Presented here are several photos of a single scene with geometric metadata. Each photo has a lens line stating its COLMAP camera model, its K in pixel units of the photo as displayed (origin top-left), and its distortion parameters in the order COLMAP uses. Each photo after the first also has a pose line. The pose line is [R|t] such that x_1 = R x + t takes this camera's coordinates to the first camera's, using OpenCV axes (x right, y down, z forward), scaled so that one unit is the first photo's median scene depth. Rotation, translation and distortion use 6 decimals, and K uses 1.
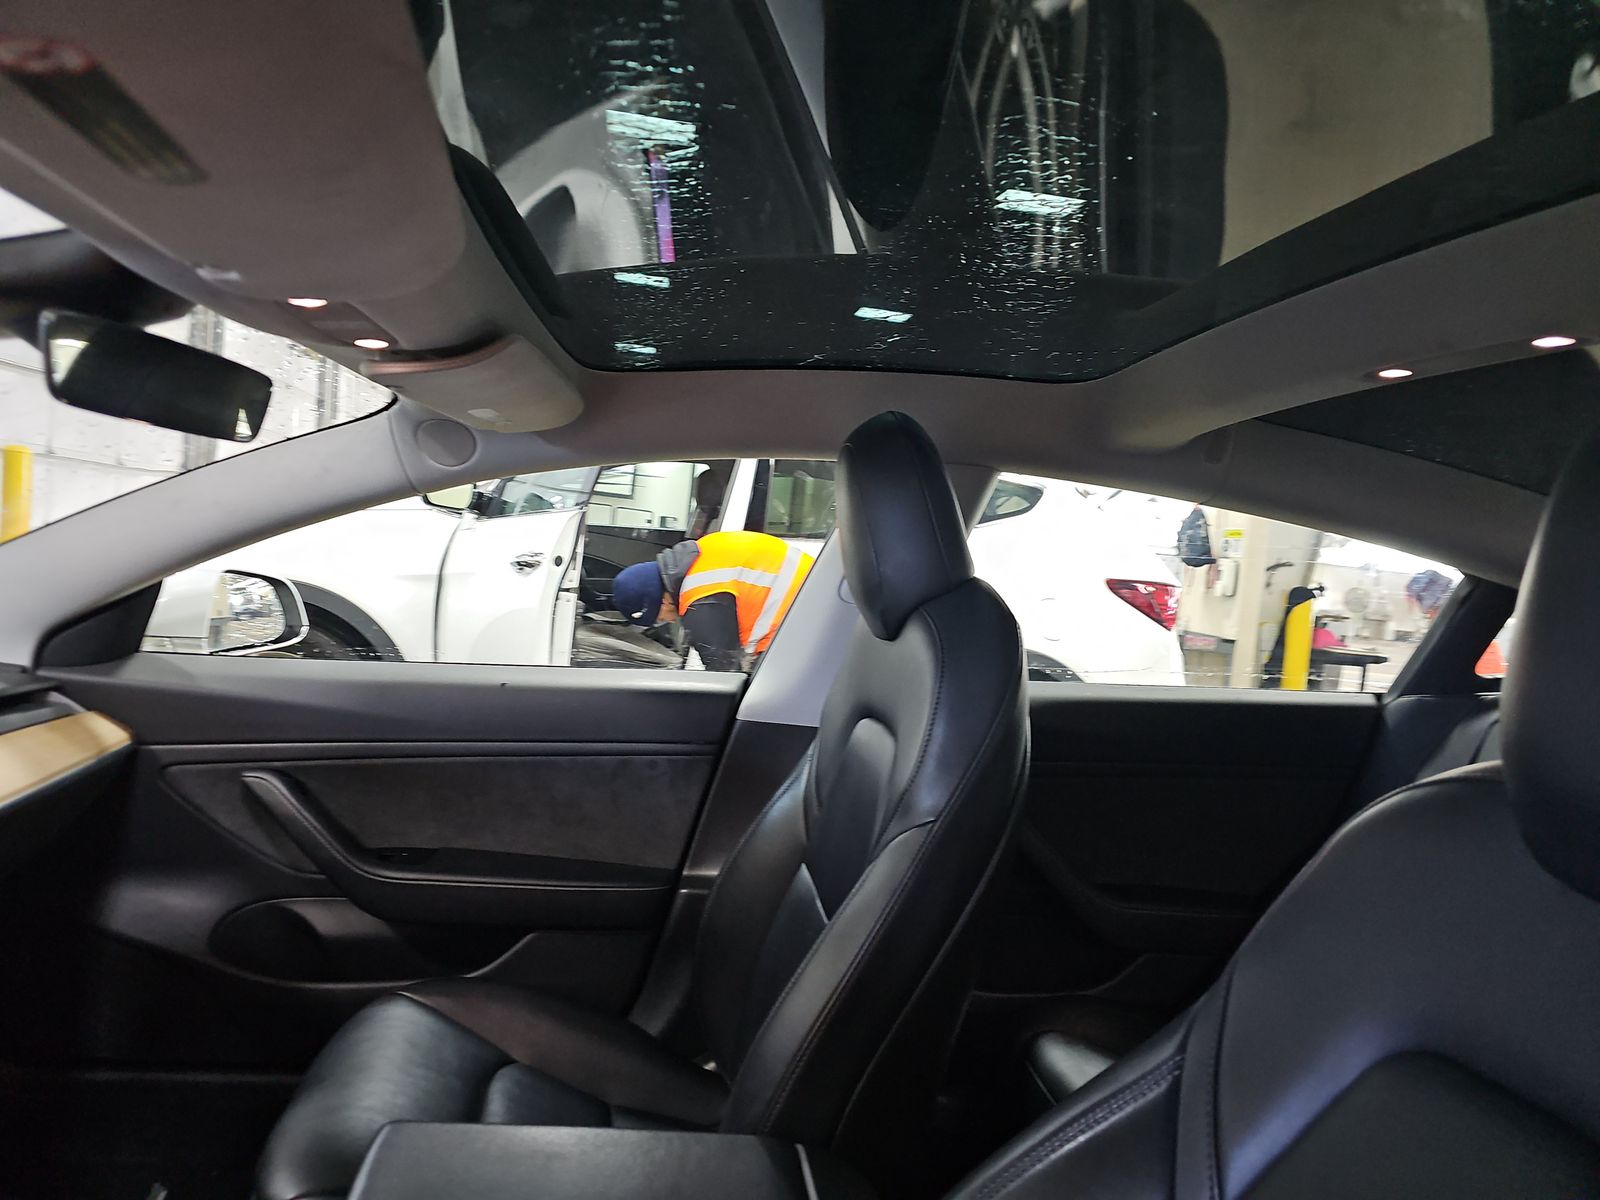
lens RADIAL K [[1071.5, 0, 800.0], [0, 1071.5, 600.0], [0, 0, 1]] dist [0.178797, -0.001000]
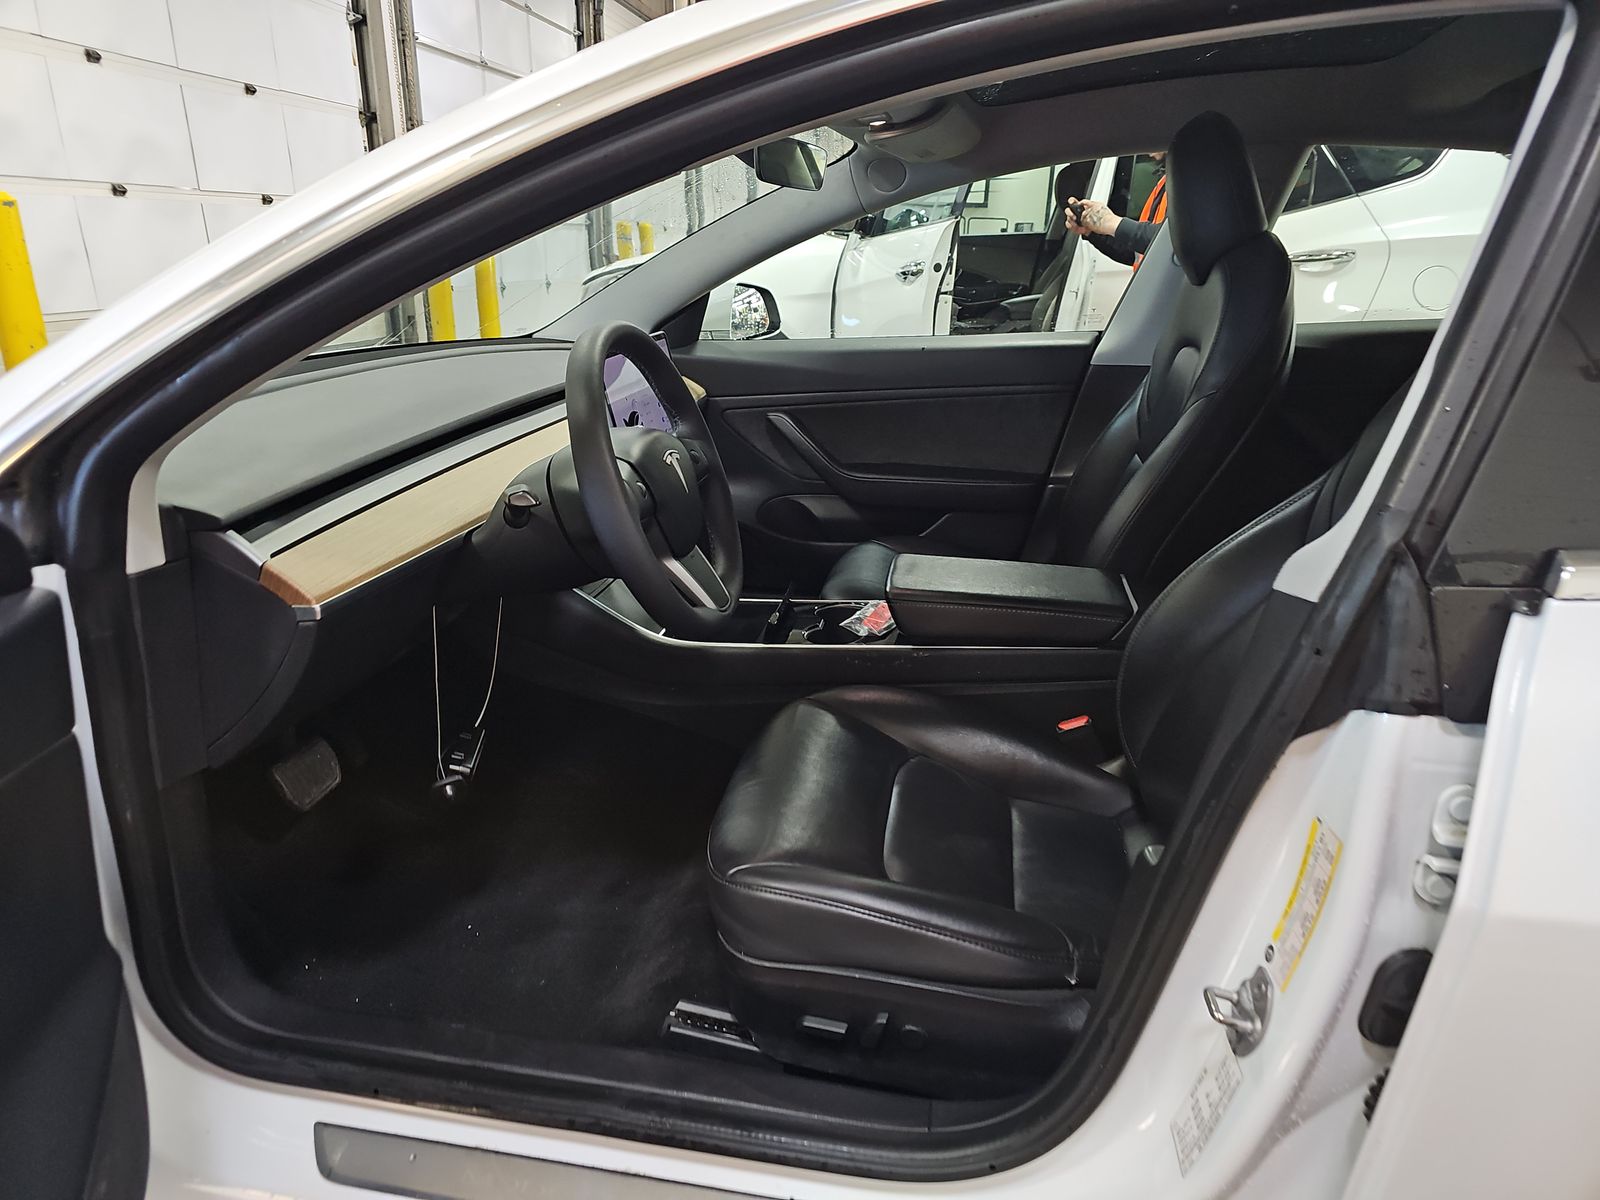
lens RADIAL K [[1047.4, 0, 778.7], [0, 1047.4, 607.3], [0, 0, 1]] dist [-0.000311, 0.133457]
pose [[0.941885, 0.039413, -0.333615, 0.019373], [0.050443, 0.965242, 0.256445, 0.031973], [0.332126, -0.258371, 0.907159, -0.333592]]
